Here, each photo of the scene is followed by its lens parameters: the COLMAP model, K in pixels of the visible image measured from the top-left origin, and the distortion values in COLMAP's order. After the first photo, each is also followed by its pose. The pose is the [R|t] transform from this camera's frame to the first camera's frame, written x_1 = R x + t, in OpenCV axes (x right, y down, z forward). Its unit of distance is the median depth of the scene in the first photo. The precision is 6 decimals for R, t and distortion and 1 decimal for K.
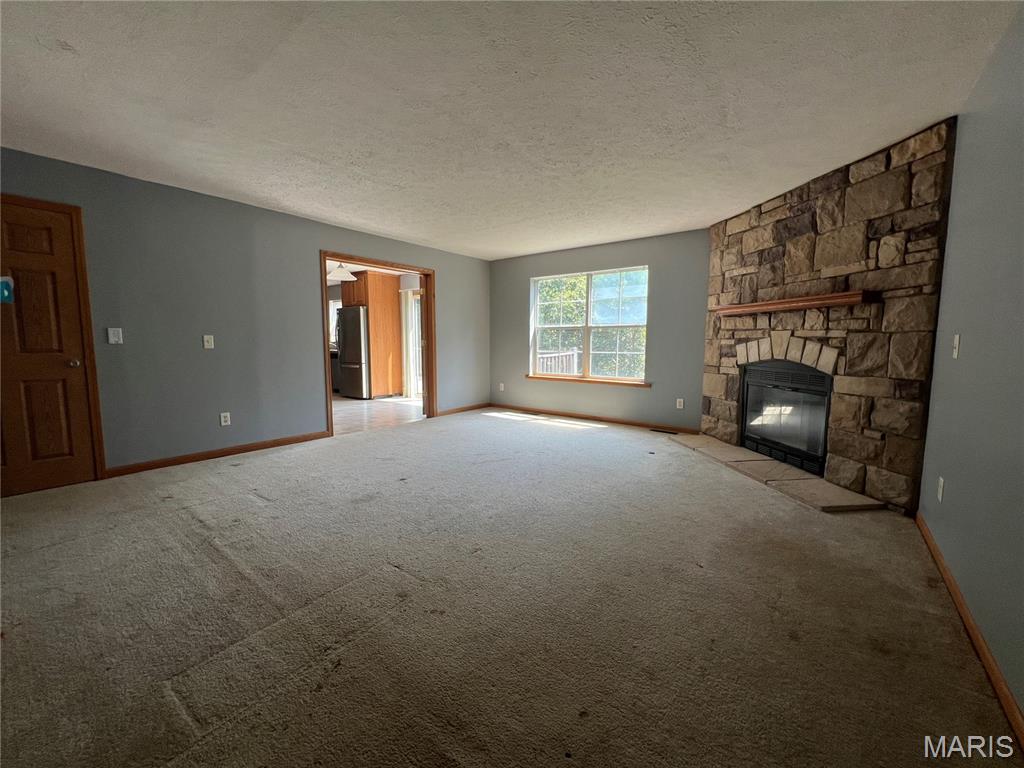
lens RADIAL K [[401.0, 0, 511.5], [0, 401.0, 382.9], [0, 0, 1]] dist [-0.002263, 0.000885]
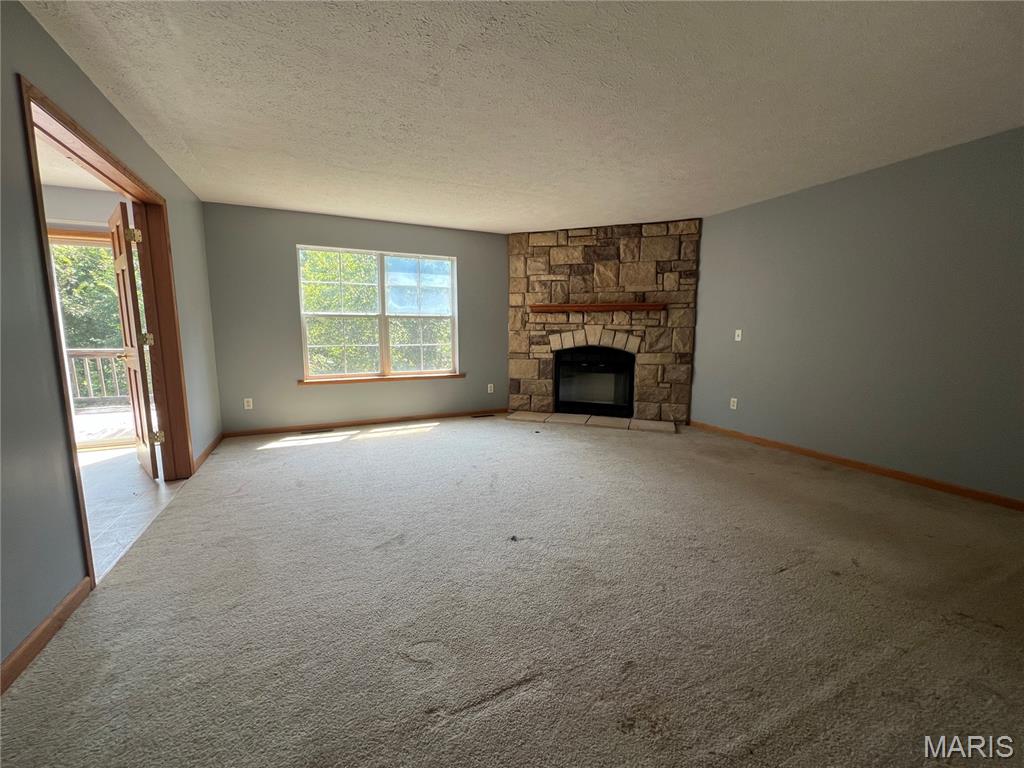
lens RADIAL K [[401.0, 0, 513.8], [0, 401.0, 383.4], [0, 0, 1]] dist [-0.002263, 0.000885]
pose [[0.468356, -0.118324, 0.875581, -0.764034], [0.093011, 0.992089, 0.084316, -0.073201], [-0.878631, 0.041949, 0.475656, 0.601136]]
